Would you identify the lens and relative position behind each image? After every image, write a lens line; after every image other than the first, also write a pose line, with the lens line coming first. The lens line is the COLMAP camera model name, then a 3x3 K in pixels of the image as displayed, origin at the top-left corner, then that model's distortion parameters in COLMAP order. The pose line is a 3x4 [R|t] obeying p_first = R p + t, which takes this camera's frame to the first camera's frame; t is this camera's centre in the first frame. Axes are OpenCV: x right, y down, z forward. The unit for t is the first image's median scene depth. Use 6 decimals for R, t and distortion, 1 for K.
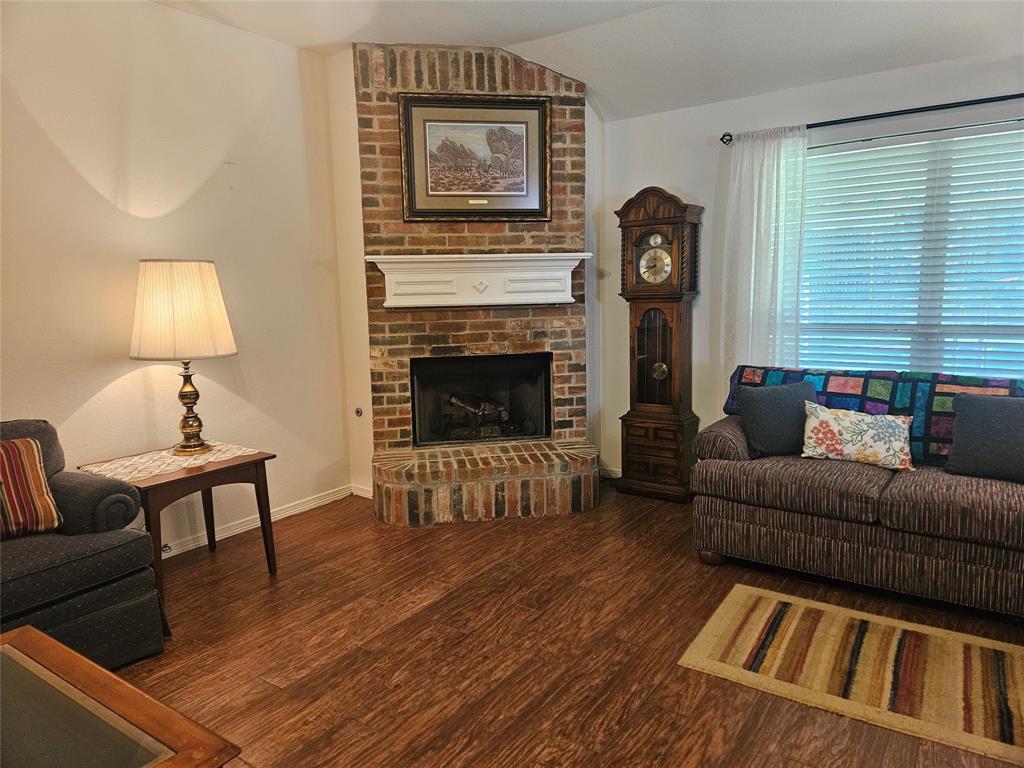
lens RADIAL K [[678.8, 0, 514.3], [0, 678.8, 381.6], [0, 0, 1]] dist [0.089147, -0.085953]
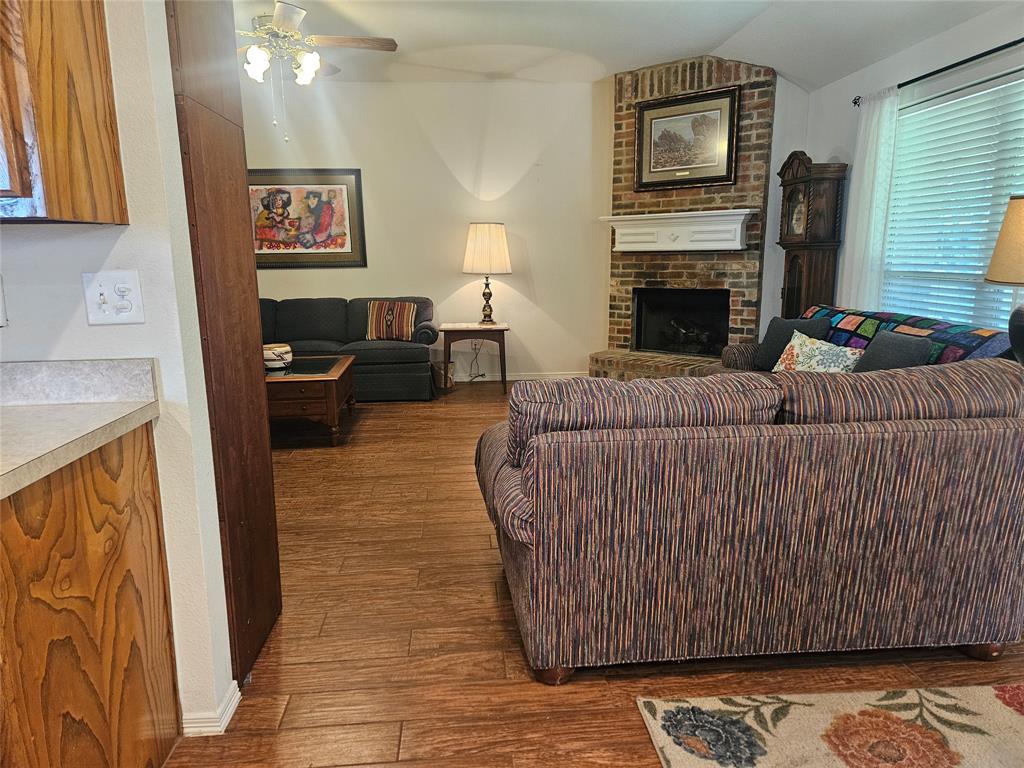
lens RADIAL K [[686.7, 0, 512.0], [0, 686.7, 384.0], [0, 0, 1]] dist [0.091722, -0.081085]
pose [[0.638162, 0.161327, -0.752810, 0.850042], [-0.116764, 0.986769, 0.112483, 0.034458], [0.760996, 0.016118, 0.648556, -0.150535]]
